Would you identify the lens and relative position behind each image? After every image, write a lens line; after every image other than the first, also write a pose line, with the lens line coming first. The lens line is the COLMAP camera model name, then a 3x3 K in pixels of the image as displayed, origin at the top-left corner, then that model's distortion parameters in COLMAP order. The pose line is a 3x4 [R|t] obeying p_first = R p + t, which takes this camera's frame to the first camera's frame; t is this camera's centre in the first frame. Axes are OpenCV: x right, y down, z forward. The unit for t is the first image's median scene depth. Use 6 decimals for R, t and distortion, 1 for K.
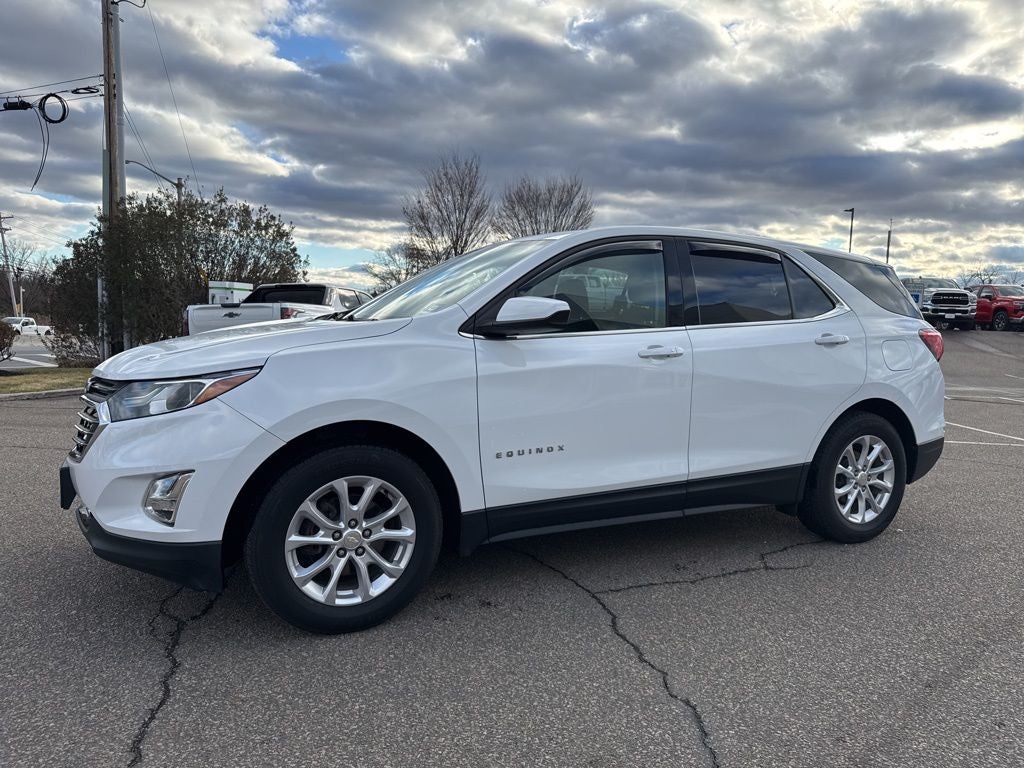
lens RADIAL K [[725.1, 0, 542.3], [0, 725.1, 377.1], [0, 0, 1]] dist [0.051567, -0.077583]
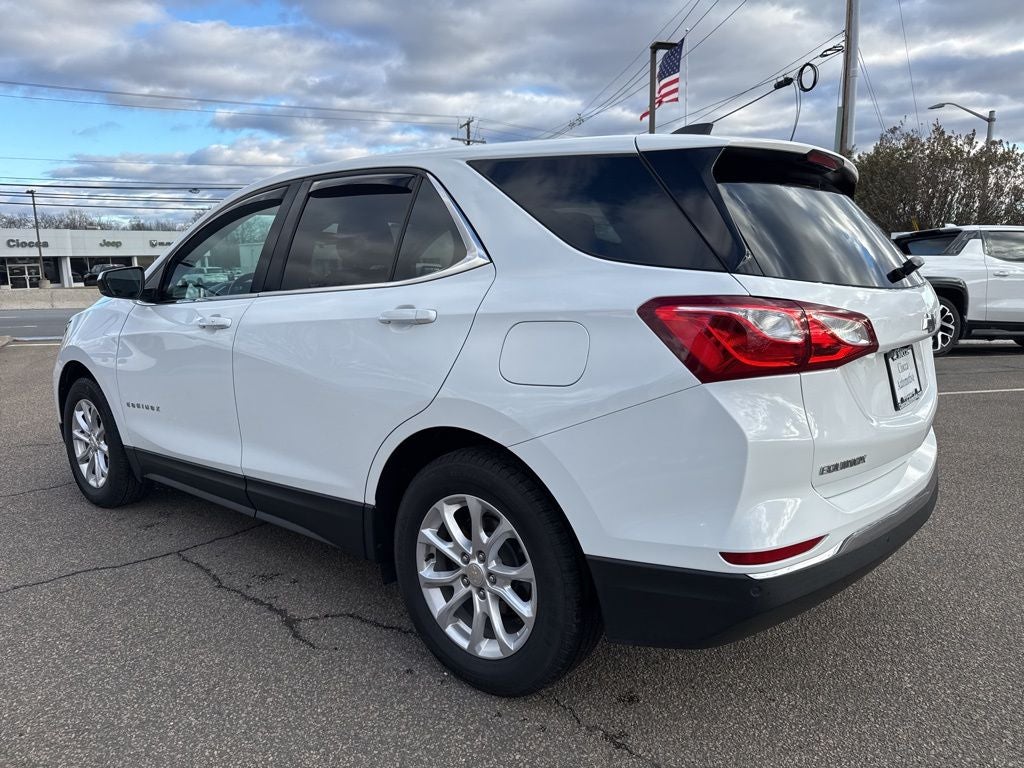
lens RADIAL K [[746.6, 0, 517.7], [0, 746.6, 387.2], [0, 0, 1]] dist [0.029094, -0.043582]
pose [[0.375388, 0.115667, -0.919622, 0.228862], [-0.049539, 0.993268, 0.104708, -0.014113], [0.925543, 0.006251, 0.378591, 0.197247]]
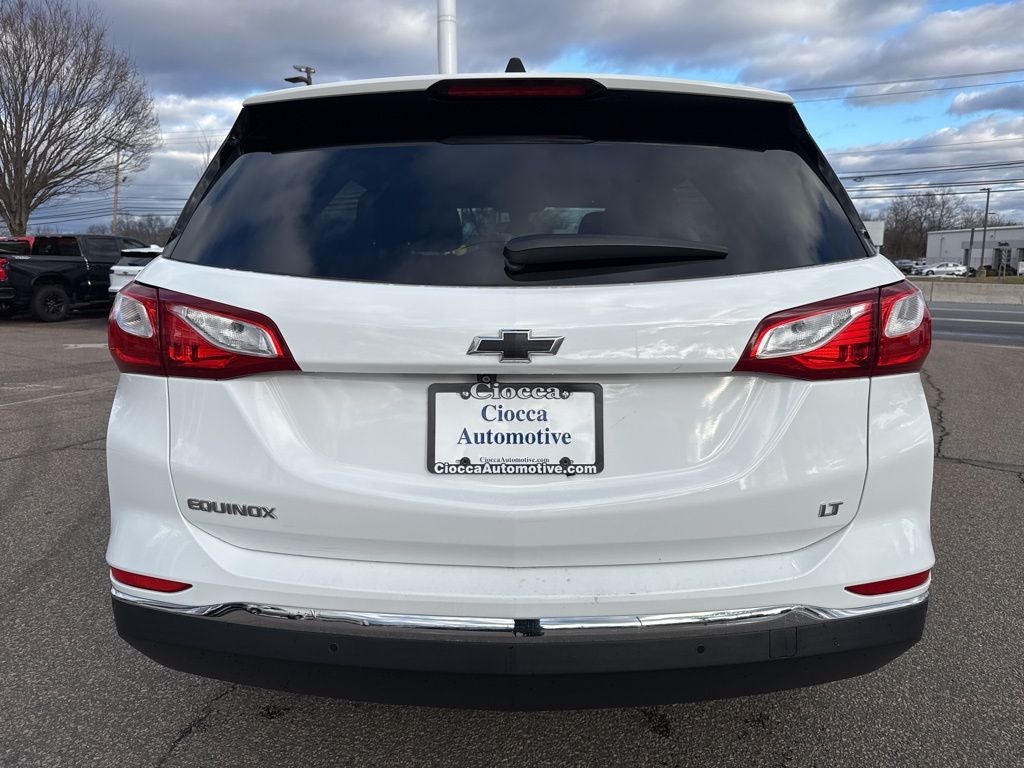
lens RADIAL K [[704.2, 0, 517.1], [0, 704.2, 372.4], [0, 0, 1]] dist [0.074864, -0.115159]
pose [[-0.467598, 0.108939, -0.877203, 0.198811], [-0.089760, 0.981395, 0.169726, -0.025178], [0.879372, 0.158101, -0.449120, 0.348640]]
